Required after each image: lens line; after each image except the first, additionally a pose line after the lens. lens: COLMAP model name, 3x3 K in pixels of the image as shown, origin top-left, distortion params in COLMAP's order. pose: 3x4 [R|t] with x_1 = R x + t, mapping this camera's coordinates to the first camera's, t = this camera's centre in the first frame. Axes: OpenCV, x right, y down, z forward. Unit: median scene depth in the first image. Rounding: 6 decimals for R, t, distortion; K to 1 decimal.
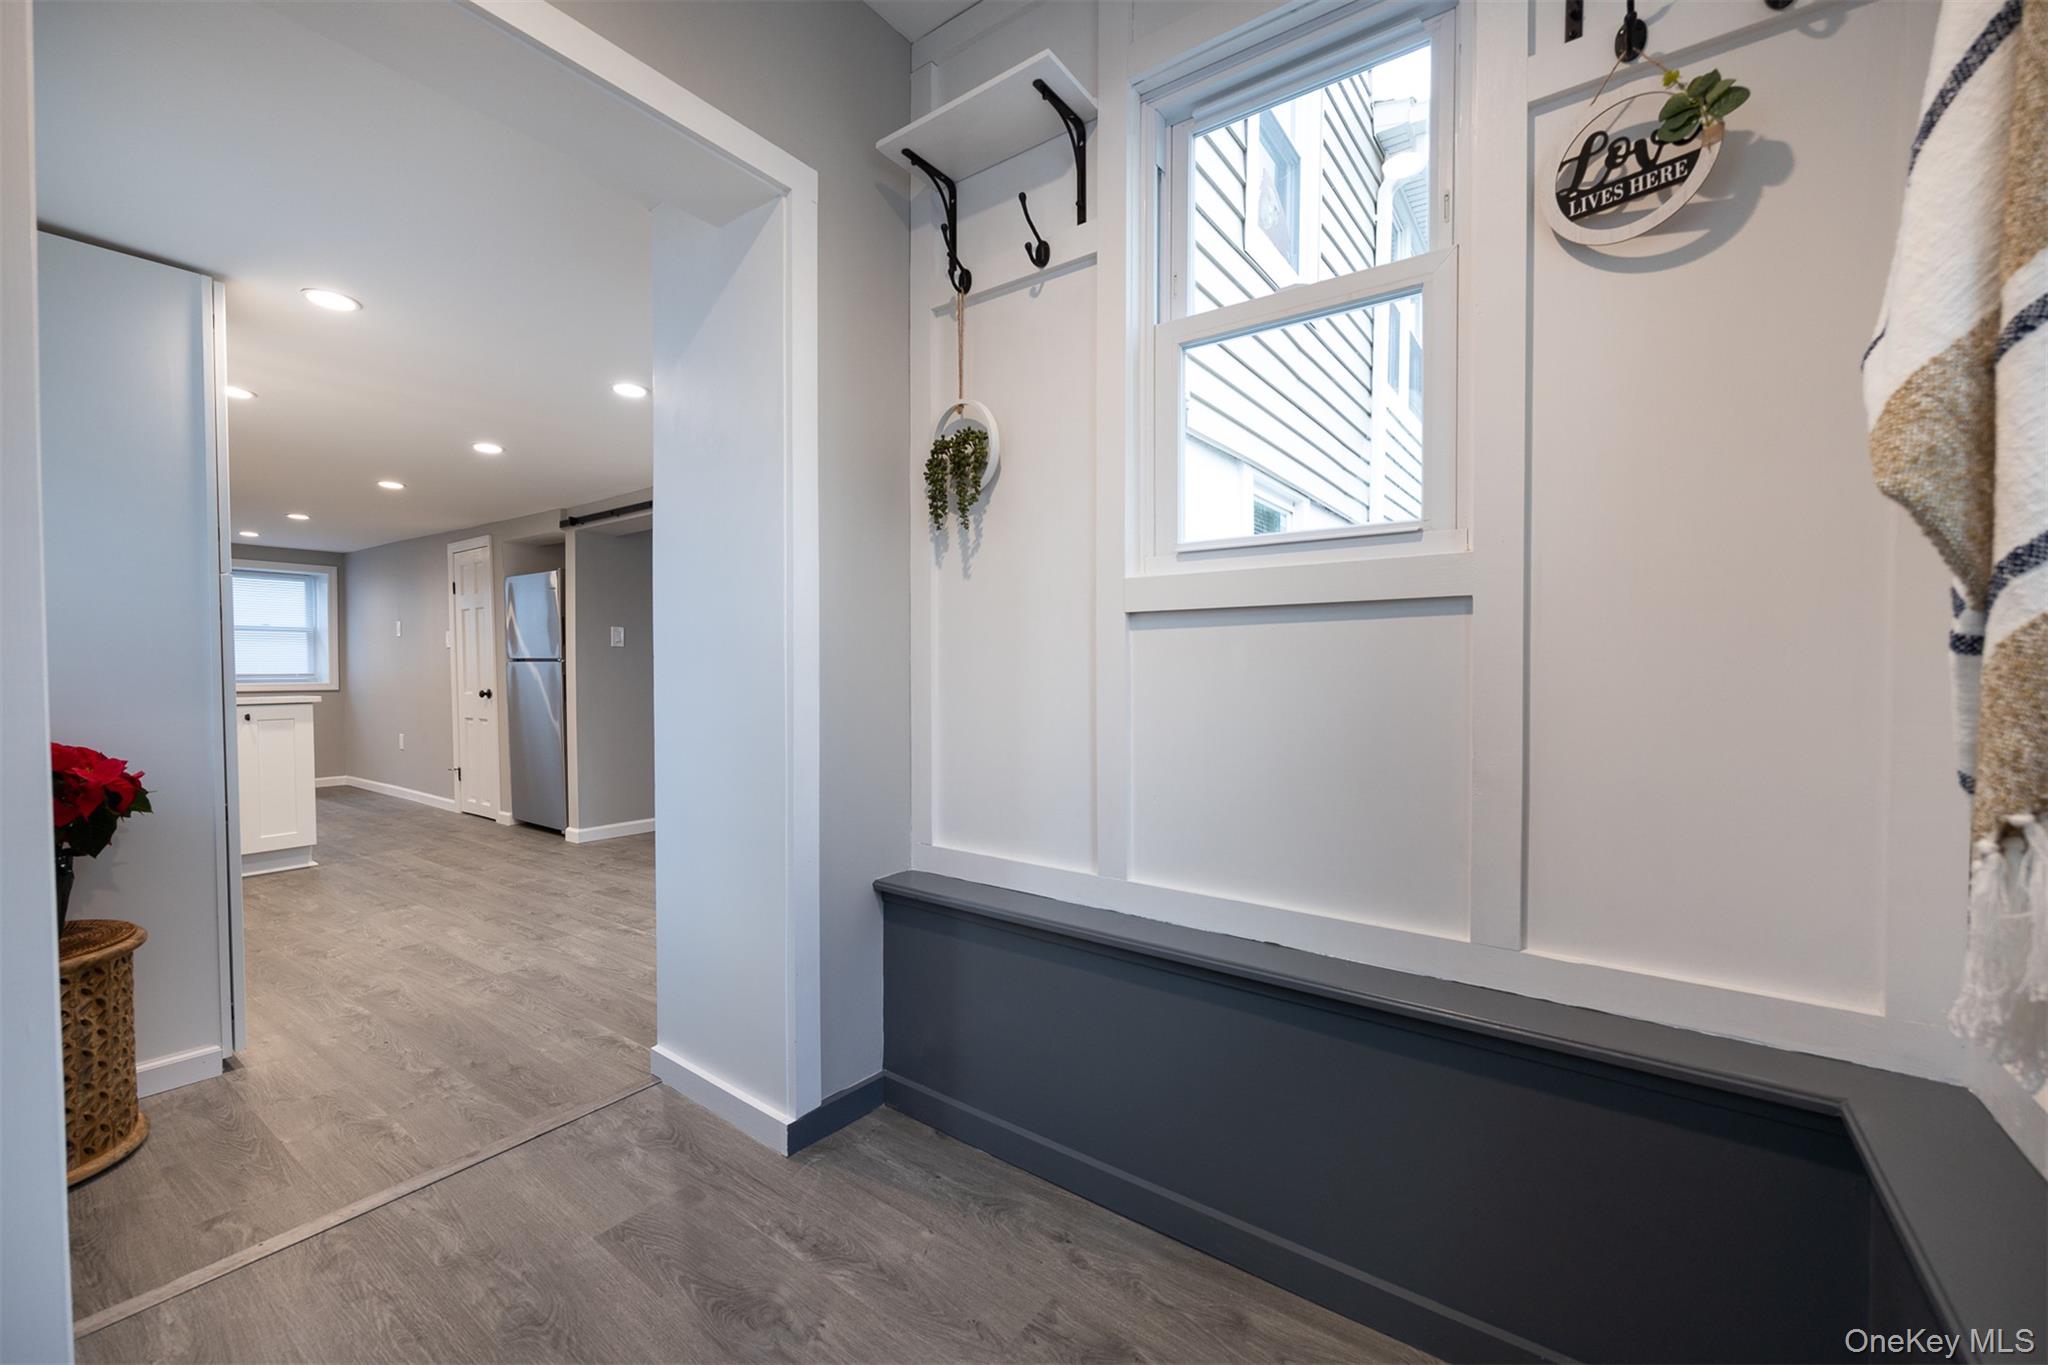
lens RADIAL K [[818.8, 0, 1024.0], [0, 818.8, 682.5], [0, 0, 1]] dist [-0.004579, -0.000289]
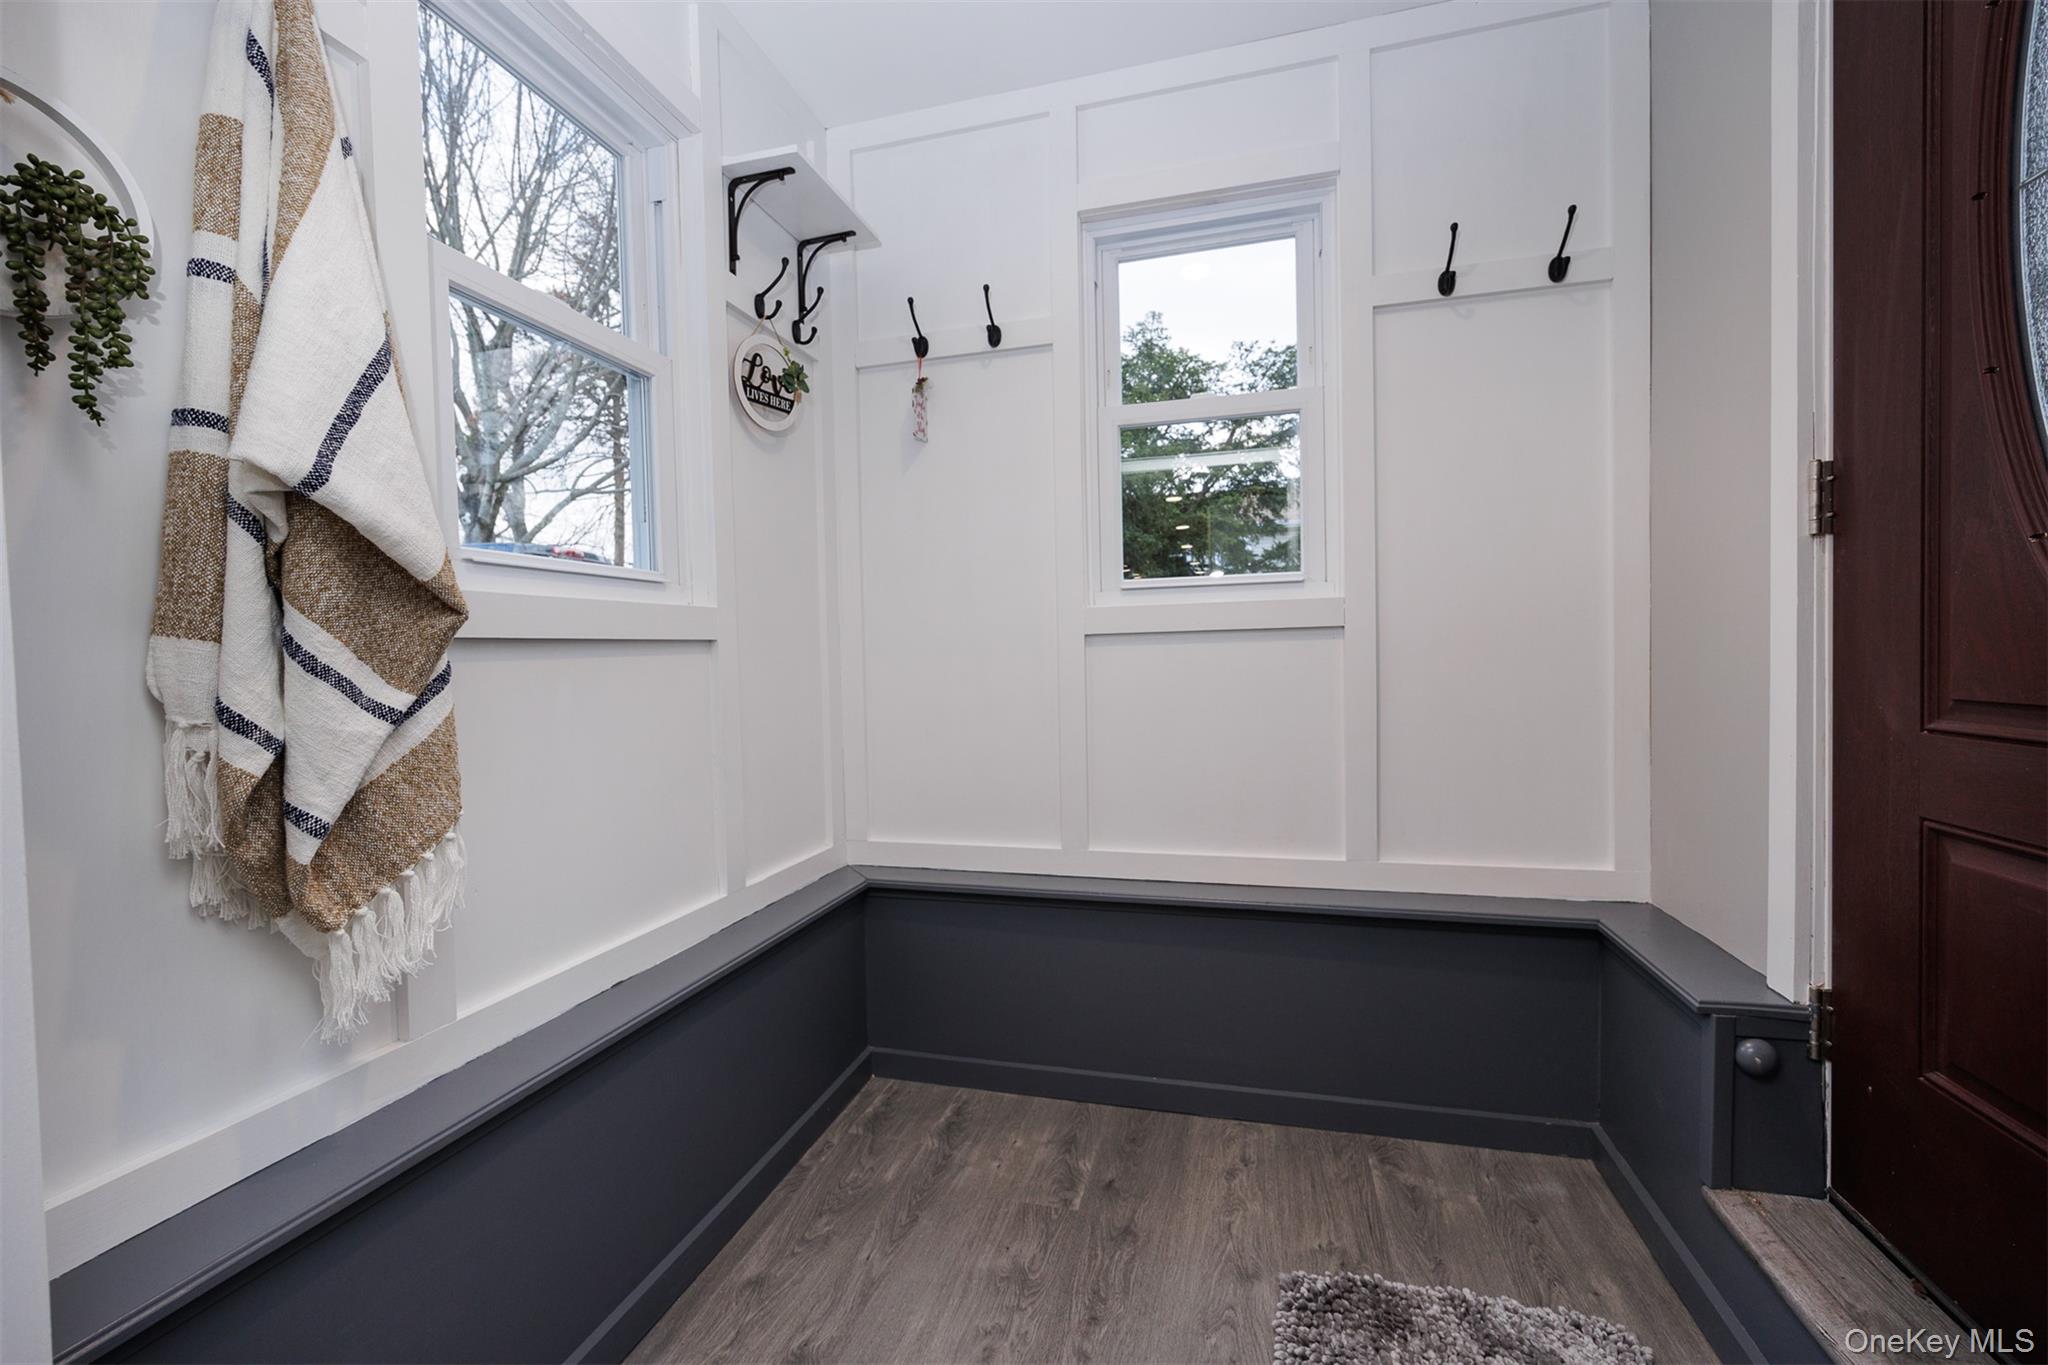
lens RADIAL K [[818.8, 0, 1024.0], [0, 818.8, 682.5], [0, 0, 1]] dist [-0.004579, -0.000289]
pose [[-0.356609, -0.021798, 0.933999, -0.986687], [0.040546, 0.998425, 0.038782, -0.074206], [-0.933374, 0.051700, -0.355163, 1.112400]]
